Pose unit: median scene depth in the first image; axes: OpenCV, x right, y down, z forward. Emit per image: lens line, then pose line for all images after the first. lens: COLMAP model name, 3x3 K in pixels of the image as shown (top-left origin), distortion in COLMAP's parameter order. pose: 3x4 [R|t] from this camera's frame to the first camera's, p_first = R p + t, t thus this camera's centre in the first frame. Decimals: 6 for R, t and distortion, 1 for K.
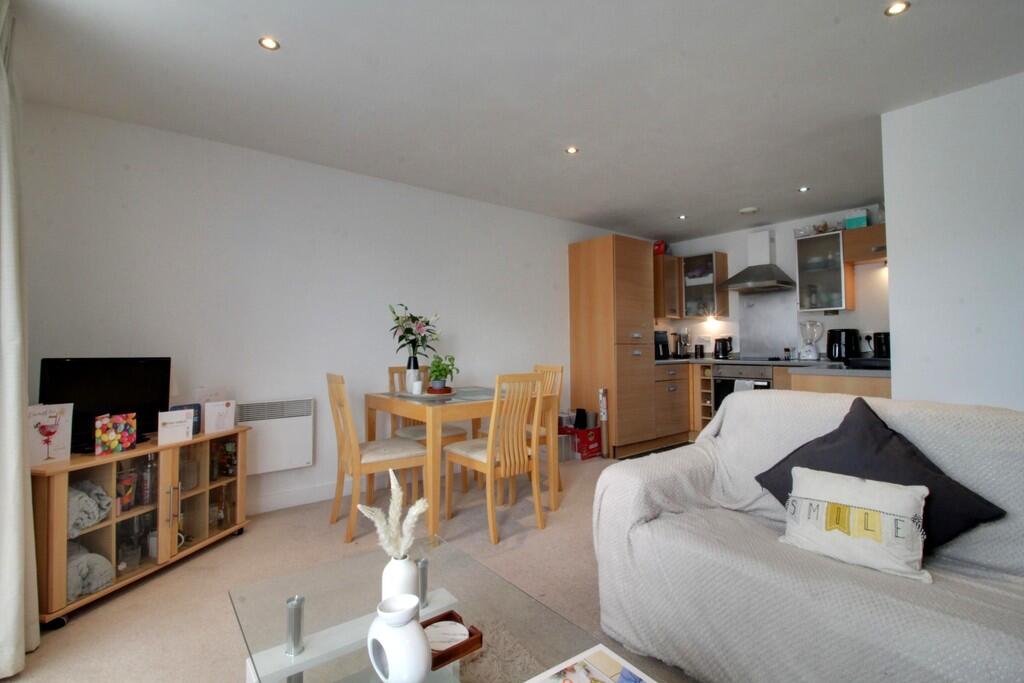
lens RADIAL K [[473.2, 0, 510.8], [0, 473.2, 333.3], [0, 0, 1]] dist [-0.013666, -0.001007]
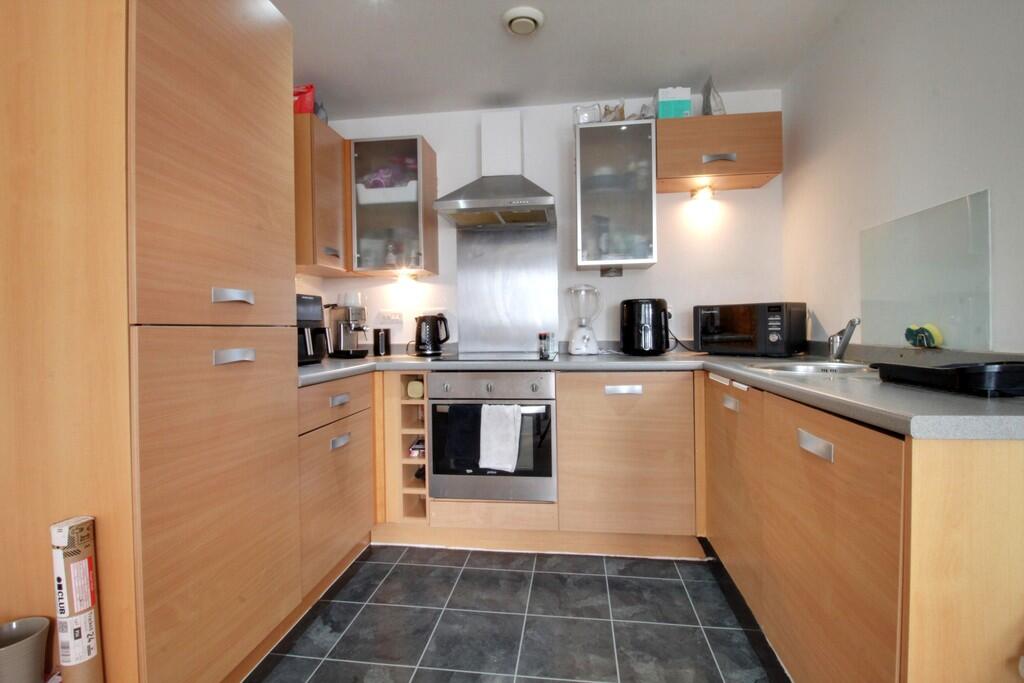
lens RADIAL K [[473.2, 0, 510.8], [0, 473.2, 333.3], [0, 0, 1]] dist [-0.013666, -0.001007]
pose [[0.721232, -0.010730, 0.692610, 0.168671], [-0.009958, 0.999616, 0.025856, 0.016457], [-0.692622, -0.025545, 0.720848, 0.607550]]
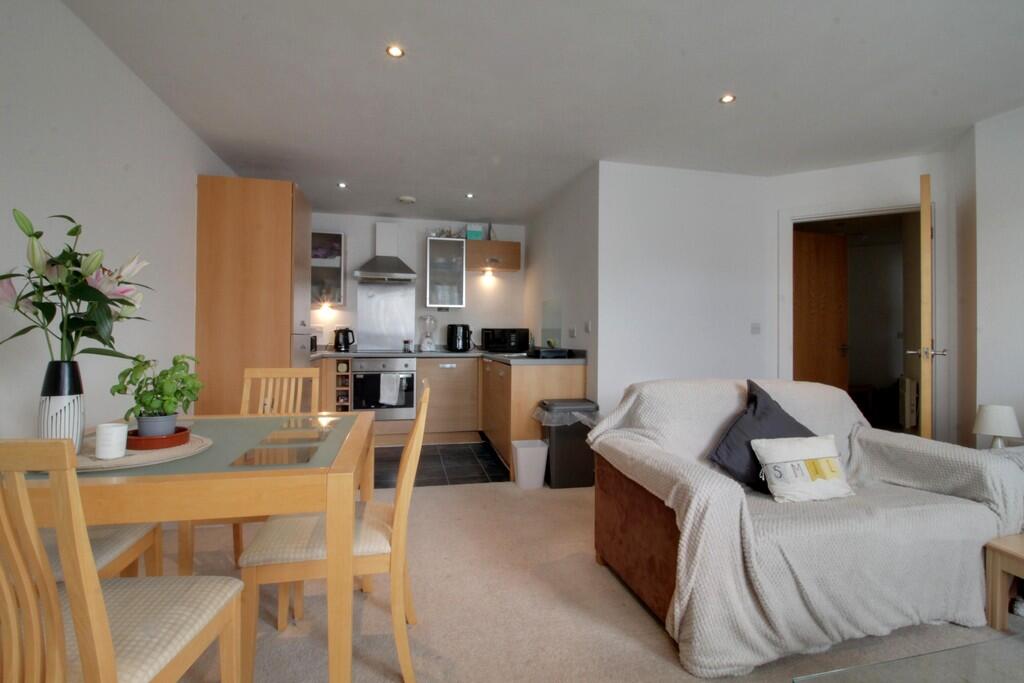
lens RADIAL K [[473.2, 0, 510.8], [0, 473.2, 333.3], [0, 0, 1]] dist [-0.013666, -0.001007]
pose [[0.432372, 0.017298, 0.901530, -0.247807], [-0.035467, 0.999368, -0.002165, 0.009674], [-0.900998, -0.031039, 0.432712, 0.331584]]
